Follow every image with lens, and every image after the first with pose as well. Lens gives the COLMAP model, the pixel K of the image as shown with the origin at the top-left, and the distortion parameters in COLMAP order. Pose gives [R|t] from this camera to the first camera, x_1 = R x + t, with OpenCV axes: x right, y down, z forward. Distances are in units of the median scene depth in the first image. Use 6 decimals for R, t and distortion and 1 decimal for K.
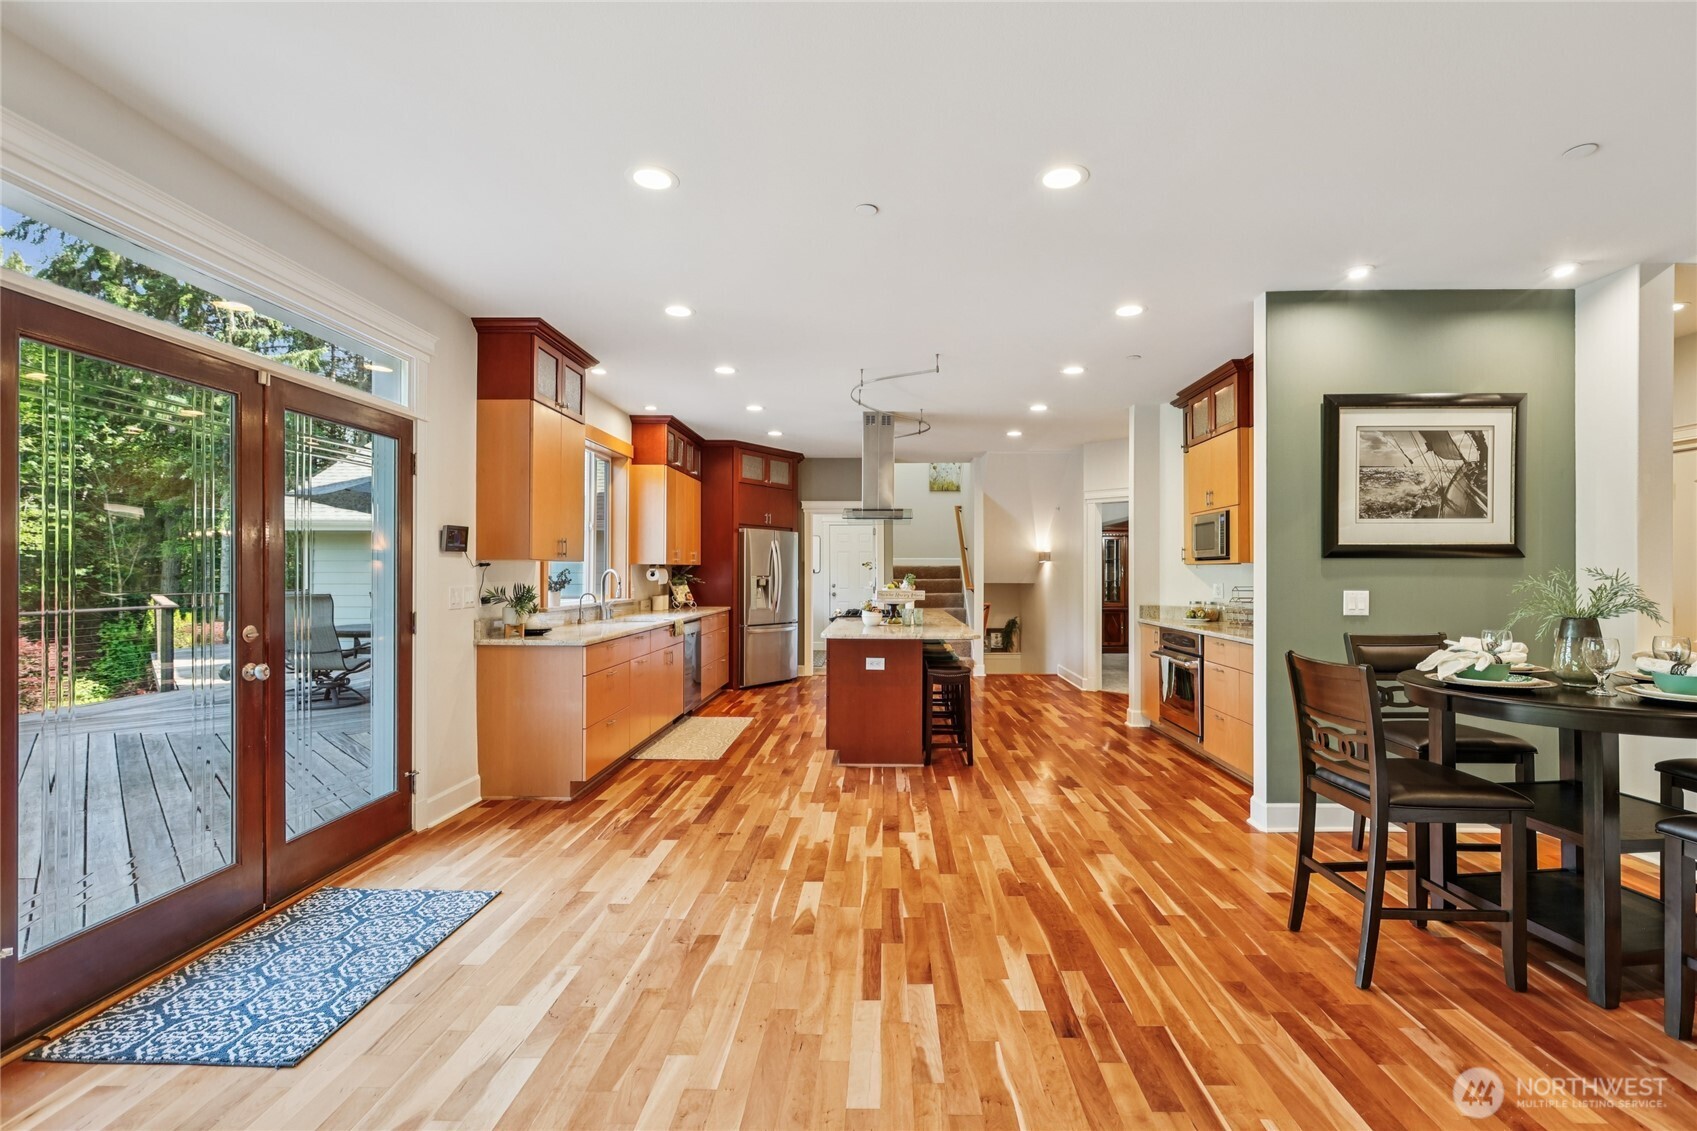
lens RADIAL K [[761.3, 0, 871.6], [0, 761.3, 567.9], [0, 0, 1]] dist [0.000630, 0.000290]
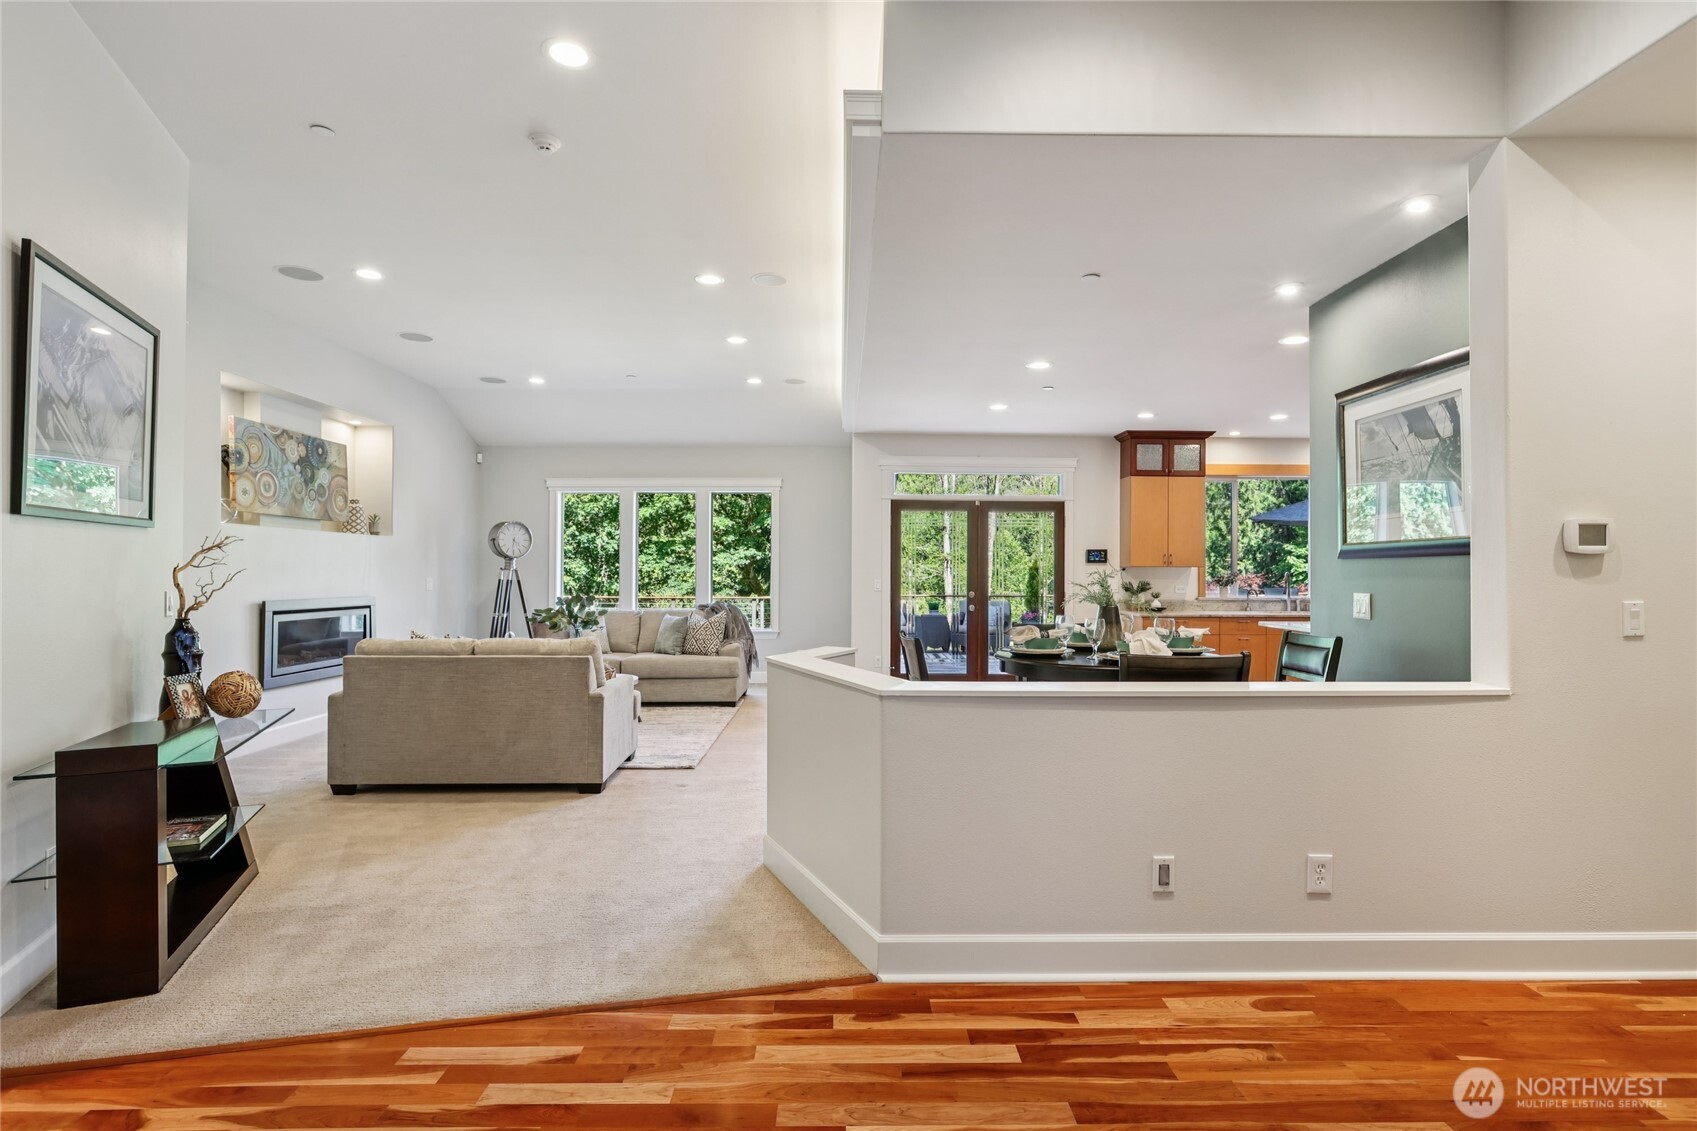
lens RADIAL K [[828.7, 0, 854.7], [0, 828.7, 565.9], [0, 0, 1]] dist [-0.000598, -0.000293]
pose [[0.032672, -0.008302, -0.999432, 1.426565], [0.000291, 0.999966, -0.008297, 0.003807], [0.999466, -0.000020, 0.032673, 0.293953]]
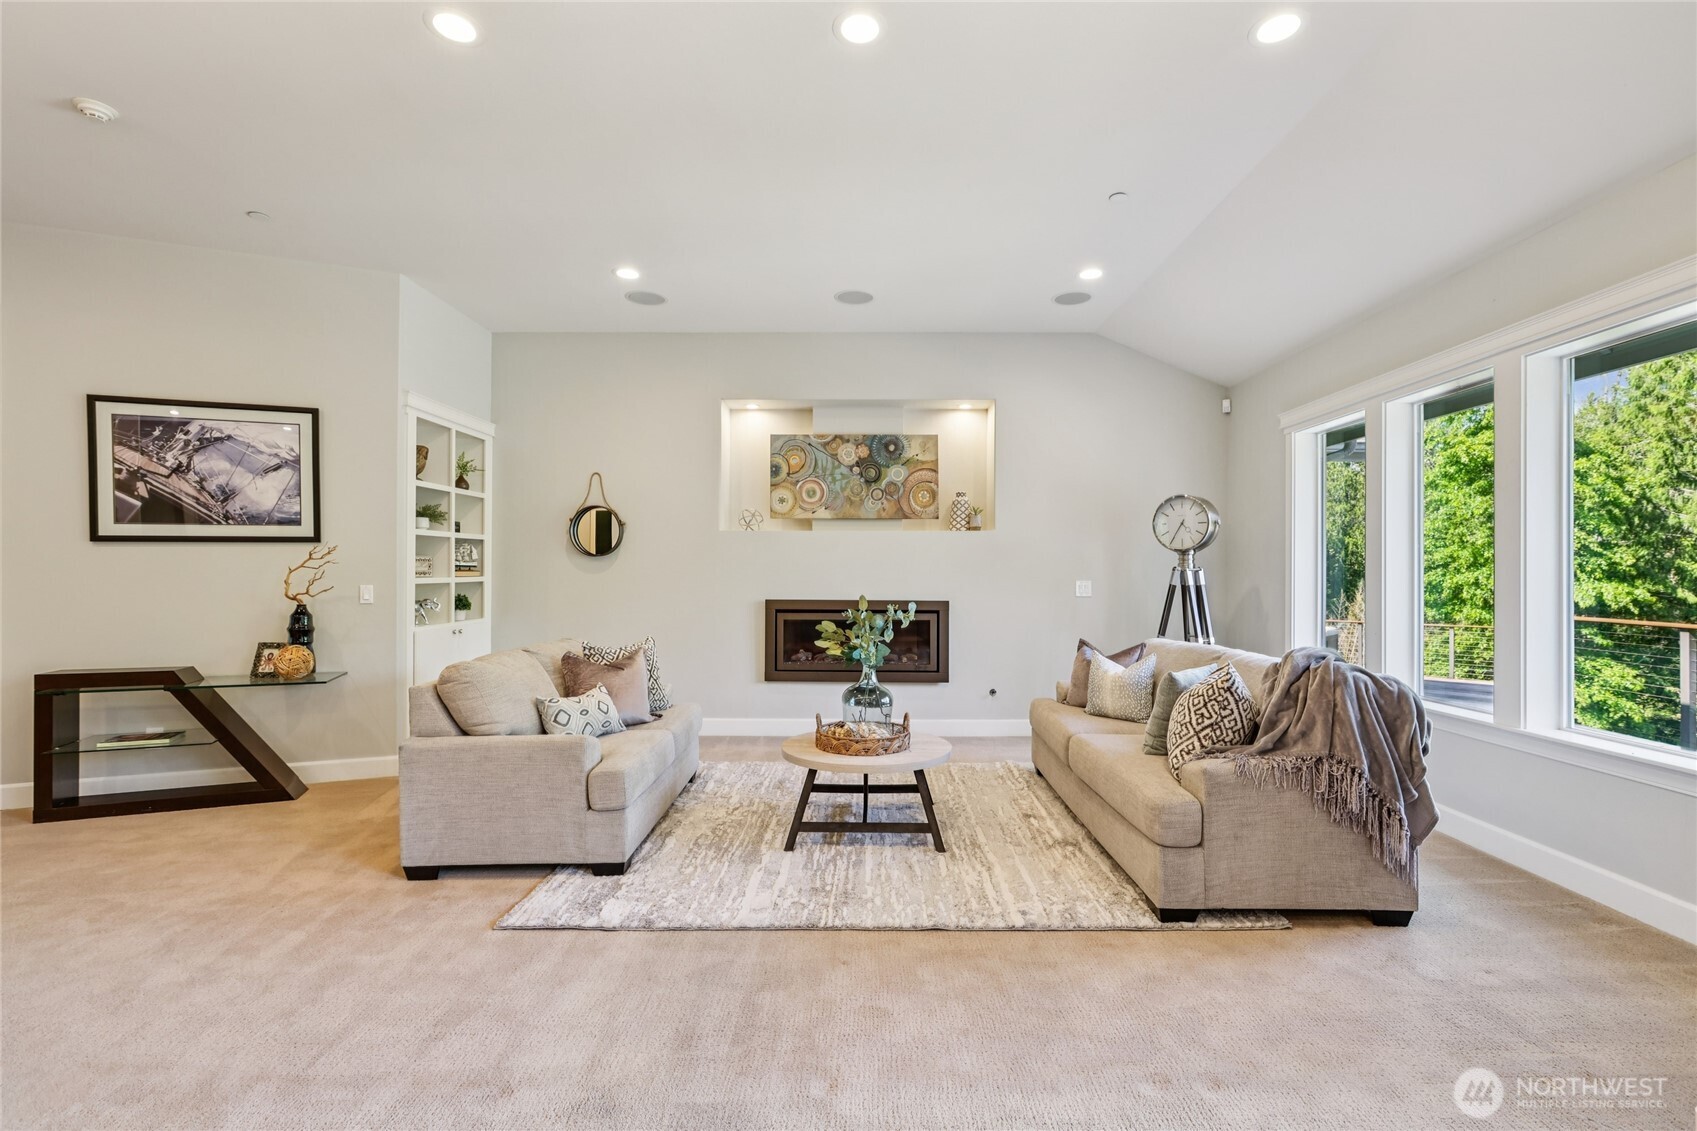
lens RADIAL K [[757.3, 0, 863.4], [0, 757.3, 567.2], [0, 0, 1]] dist [0.000271, 0.000692]
pose [[-0.999918, -0.002155, -0.012592, -0.105551], [-0.002050, 0.999963, -0.008380, 0.003475], [0.012610, -0.008353, -0.999886, 0.719791]]
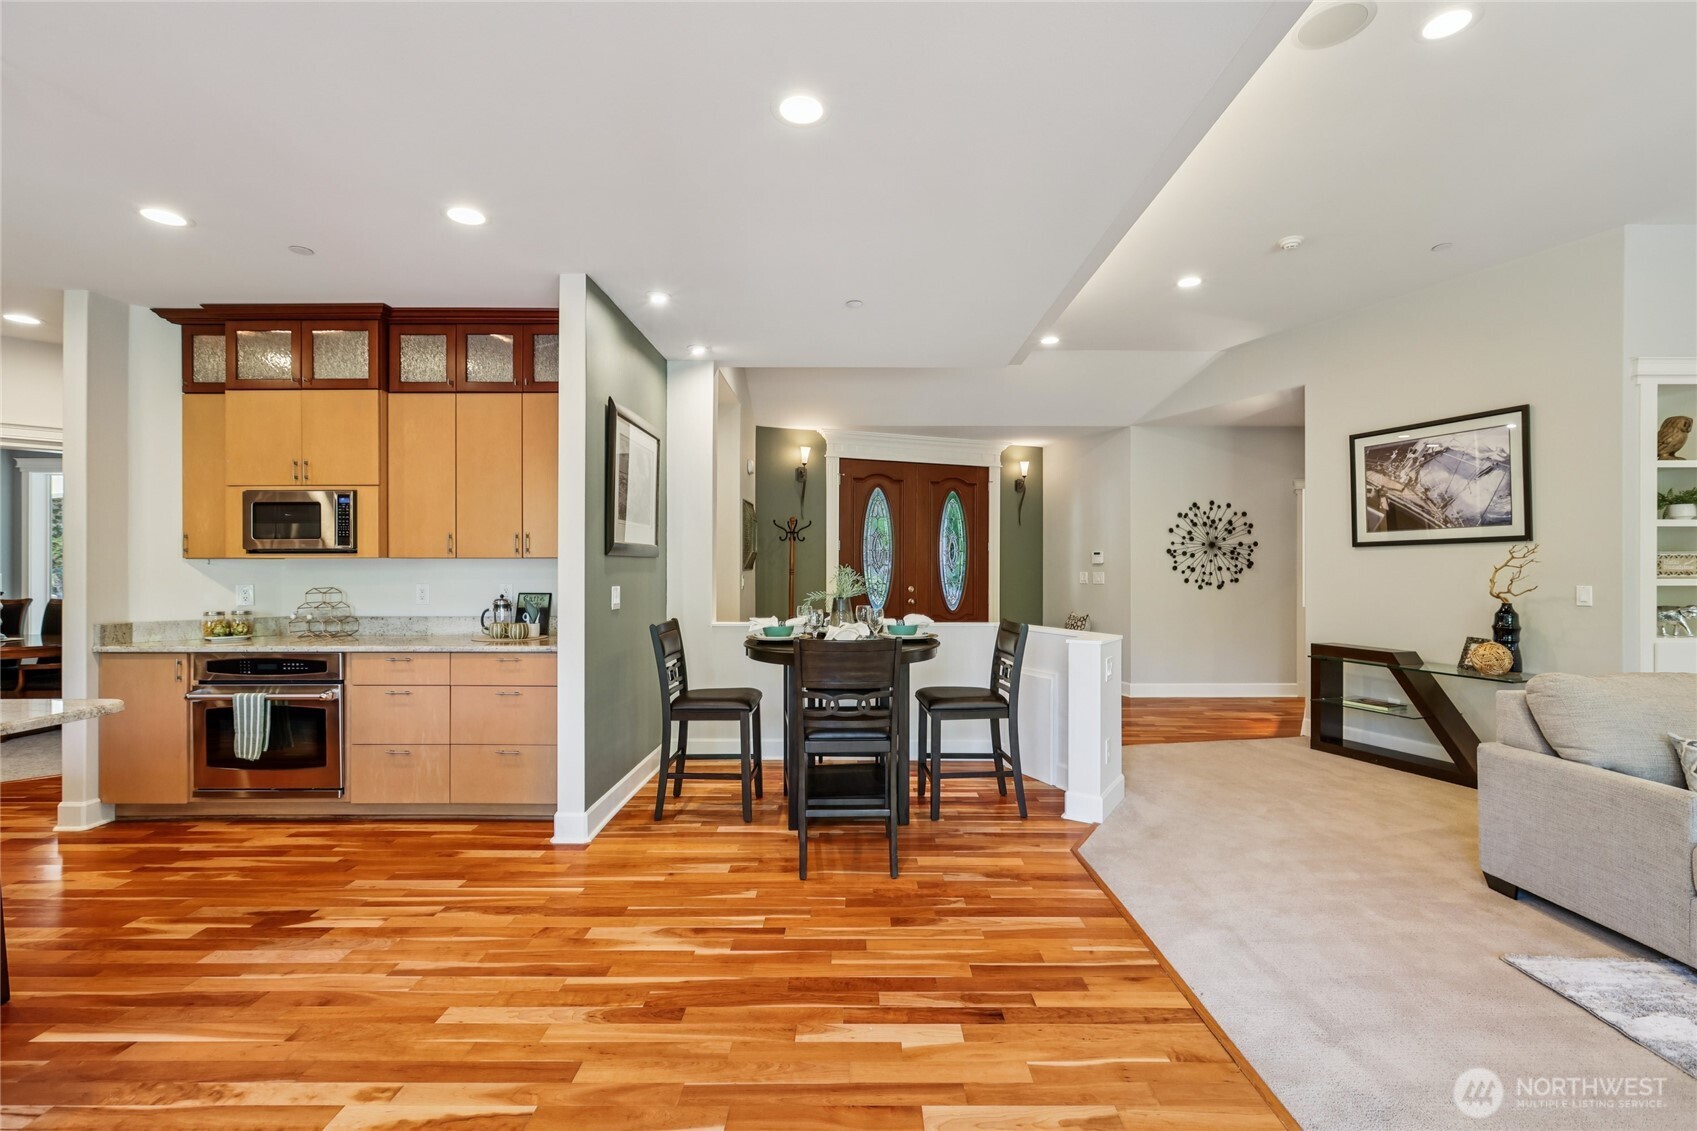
lens RADIAL K [[751.8, 0, 853.5], [0, 751.8, 572.9], [0, 0, 1]] dist [0.002327, 0.000678]
pose [[-0.013466, -0.008896, 0.999870, -0.371531], [-0.004191, 0.999952, 0.008841, 0.000070], [-0.999901, -0.004071, -0.013503, 0.593106]]
